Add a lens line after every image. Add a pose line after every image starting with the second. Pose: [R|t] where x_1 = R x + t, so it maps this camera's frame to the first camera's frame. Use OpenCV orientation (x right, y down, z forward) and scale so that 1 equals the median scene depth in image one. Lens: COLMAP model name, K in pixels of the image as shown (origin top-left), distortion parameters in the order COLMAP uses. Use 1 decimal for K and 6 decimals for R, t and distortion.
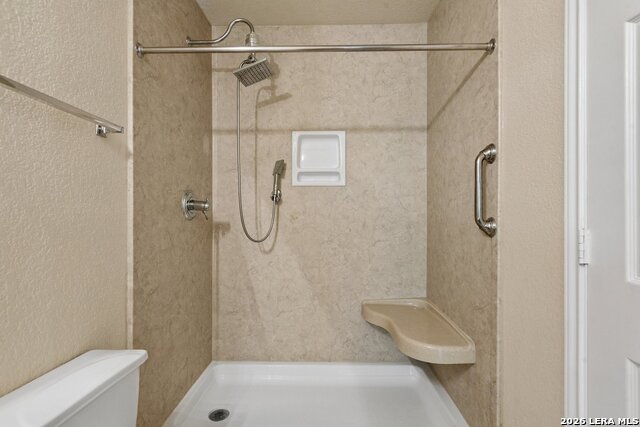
lens RADIAL K [[307.9, 0, 318.6], [0, 307.9, 209.7], [0, 0, 1]] dist [0.003380, -0.006273]
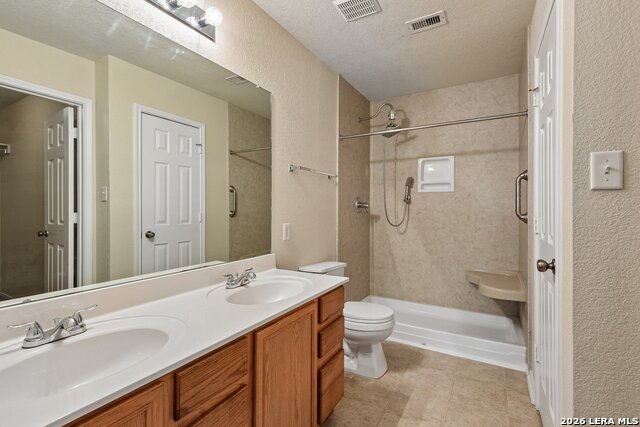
lens RADIAL K [[307.9, 0, 318.3], [0, 307.9, 211.2], [0, 0, 1]] dist [0.003380, -0.006273]
pose [[0.883576, 0.006491, -0.468243, 0.207936], [0.000537, 0.999889, 0.014875, -0.004515], [0.468288, -0.013394, 0.883475, -0.660934]]
